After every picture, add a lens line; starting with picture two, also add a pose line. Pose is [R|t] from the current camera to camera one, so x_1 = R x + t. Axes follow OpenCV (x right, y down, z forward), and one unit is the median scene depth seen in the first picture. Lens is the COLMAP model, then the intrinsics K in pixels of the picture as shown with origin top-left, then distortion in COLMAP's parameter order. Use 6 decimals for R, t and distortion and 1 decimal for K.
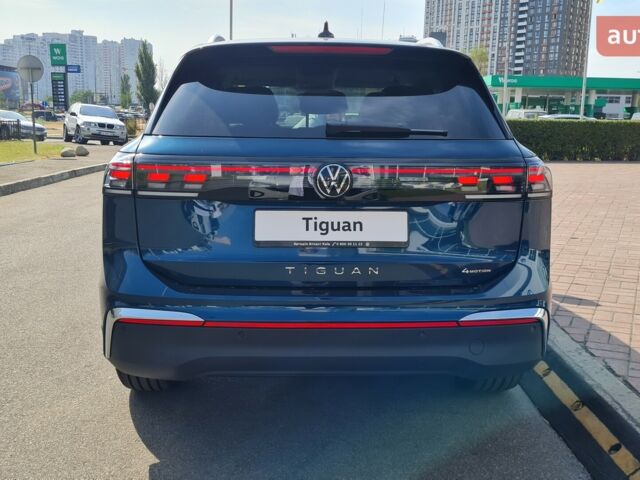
lens RADIAL K [[645.3, 0, 320.0], [0, 645.3, 240.0], [0, 0, 1]] dist [0.035862, 0.008895]
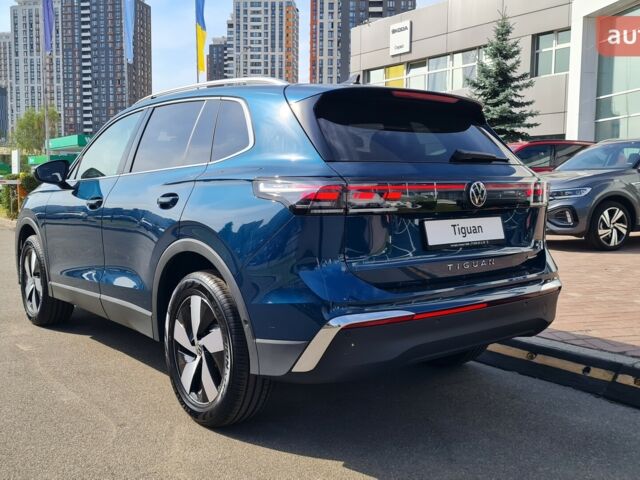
lens RADIAL K [[645.3, 0, 320.0], [0, 645.3, 240.0], [0, 0, 1]] dist [0.035862, 0.008895]
pose [[0.809470, -0.066582, 0.583373, -0.974992], [0.118976, 0.991539, -0.051920, 0.030112], [-0.574980, 0.111435, 0.810543, 0.120904]]
